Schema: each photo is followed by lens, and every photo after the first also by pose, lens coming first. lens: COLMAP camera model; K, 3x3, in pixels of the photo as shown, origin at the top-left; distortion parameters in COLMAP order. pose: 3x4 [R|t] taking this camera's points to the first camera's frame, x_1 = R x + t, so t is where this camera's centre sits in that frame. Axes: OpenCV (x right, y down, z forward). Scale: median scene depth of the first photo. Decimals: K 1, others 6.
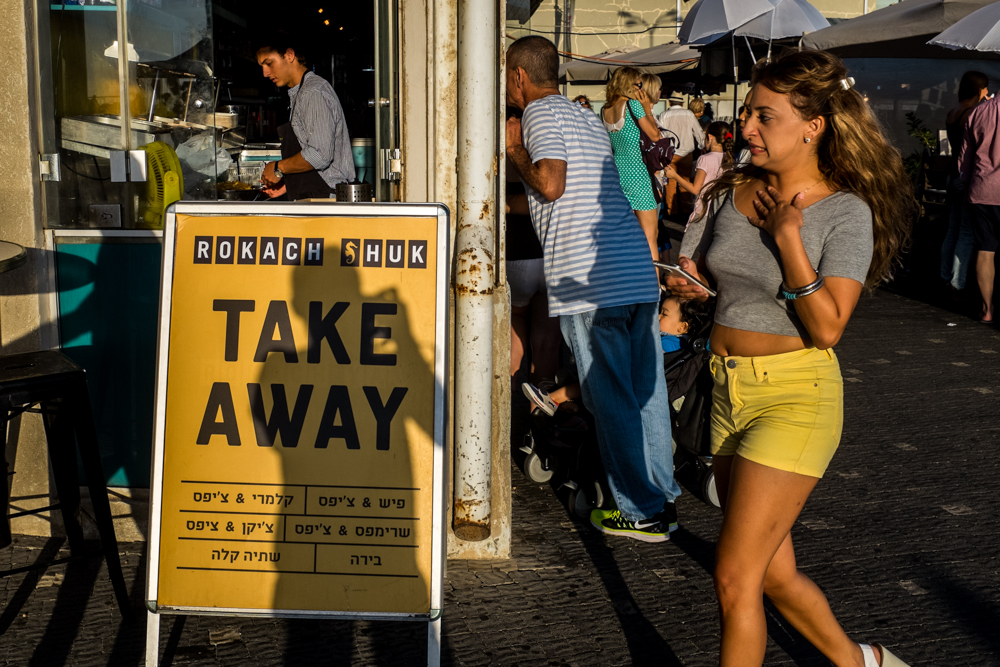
lens RADIAL K [[1232.3, 0, 427.5], [0, 1232.3, 276.1], [0, 0, 1]] dist [-0.051887, 0.059871]
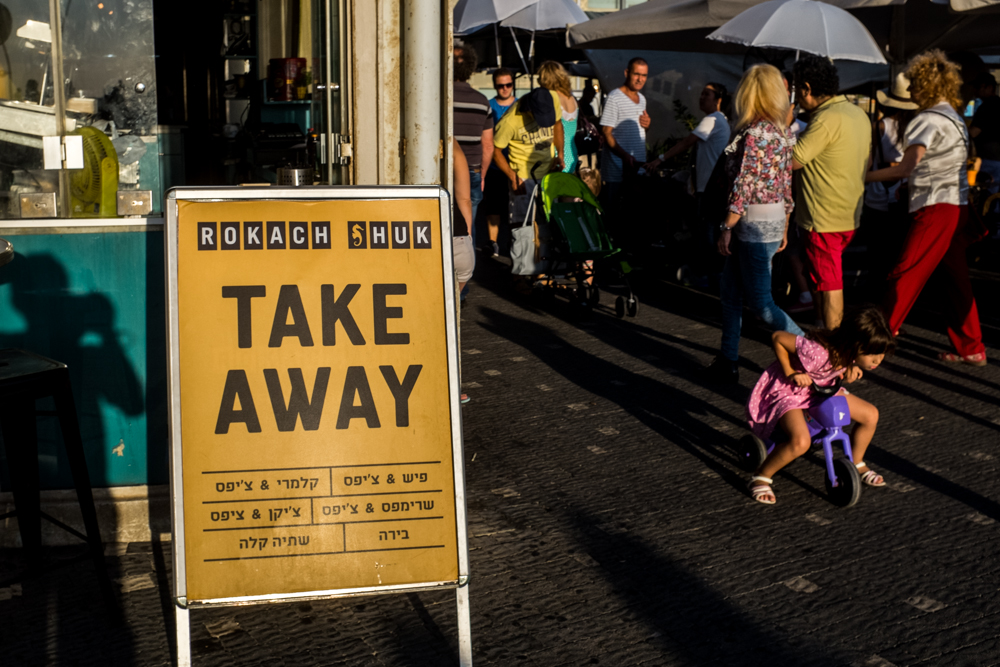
lens RADIAL K [[1232.3, 0, 427.5], [0, 1232.3, 276.1], [0, 0, 1]] dist [-0.051887, 0.059871]
pose [[0.961531, -0.033932, 0.272594, -0.283549], [0.030850, 0.999402, 0.015588, 0.000606], [-0.272960, -0.006578, 0.962003, 0.008324]]
